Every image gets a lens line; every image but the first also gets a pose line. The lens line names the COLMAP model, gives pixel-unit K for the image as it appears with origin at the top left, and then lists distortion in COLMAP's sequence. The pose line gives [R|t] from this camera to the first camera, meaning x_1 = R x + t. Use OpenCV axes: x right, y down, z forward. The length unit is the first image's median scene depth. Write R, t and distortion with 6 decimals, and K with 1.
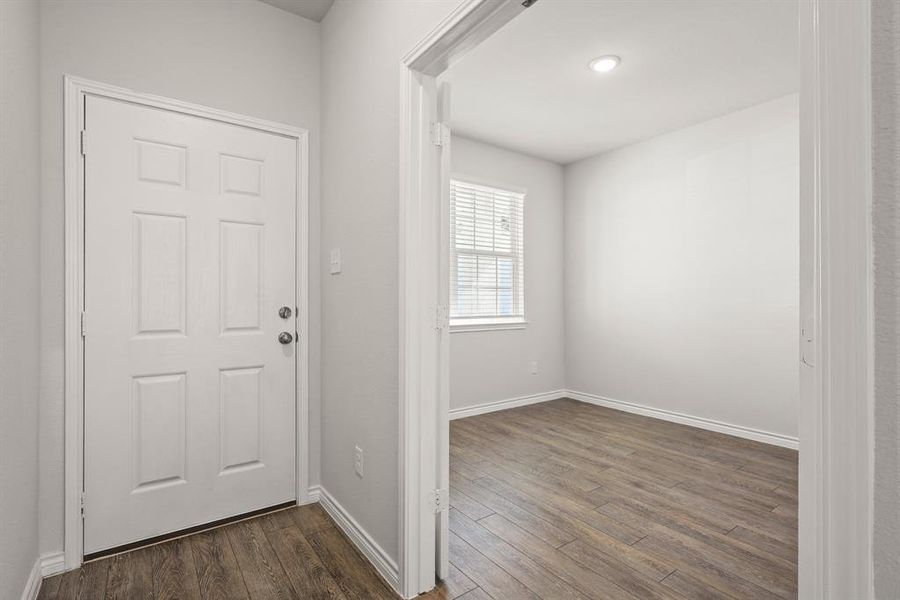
lens RADIAL K [[423.4, 0, 460.0], [0, 423.4, 301.4], [0, 0, 1]] dist [0.013146, -0.000248]
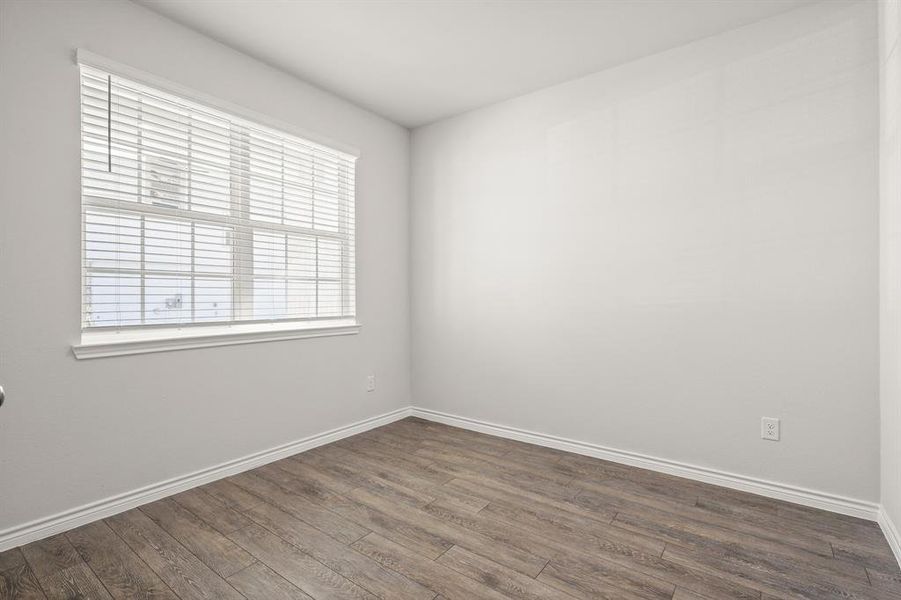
lens RADIAL K [[423.9, 0, 460.9], [0, 423.9, 301.2], [0, 0, 1]] dist [0.013146, -0.000248]
pose [[0.950789, -0.000350, 0.309839, 0.123211], [-0.001813, 0.999976, 0.006693, 0.000921], [-0.309834, -0.006925, 0.950765, 0.283959]]
